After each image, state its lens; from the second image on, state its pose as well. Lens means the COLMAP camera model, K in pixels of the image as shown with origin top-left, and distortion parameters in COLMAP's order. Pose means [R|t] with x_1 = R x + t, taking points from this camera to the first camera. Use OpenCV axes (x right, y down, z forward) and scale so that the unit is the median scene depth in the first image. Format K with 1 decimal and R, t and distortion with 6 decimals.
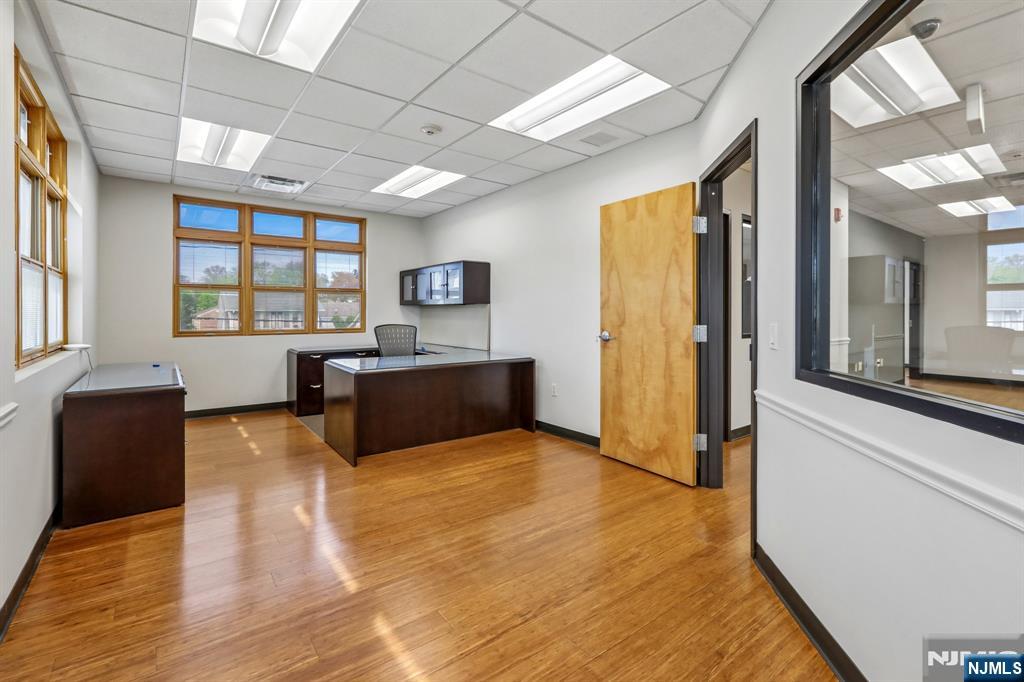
lens RADIAL K [[462.4, 0, 513.7], [0, 462.4, 313.1], [0, 0, 1]] dist [-0.000388, -0.000047]
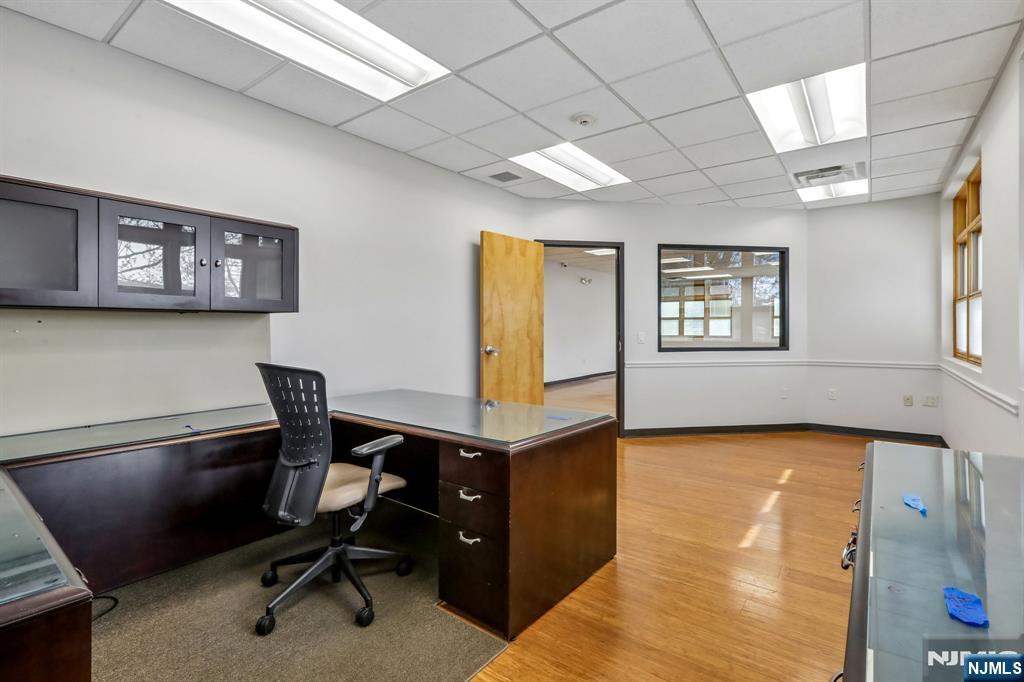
lens RADIAL K [[478.5, 0, 513.7], [0, 478.5, 326.4], [0, 0, 1]] dist [-0.000024, 0.000013]
pose [[-0.266990, -0.001267, 0.963698, -1.072426], [-0.000701, 0.999999, 0.001120, -0.009460], [-0.963699, -0.000377, -0.266991, 1.444626]]
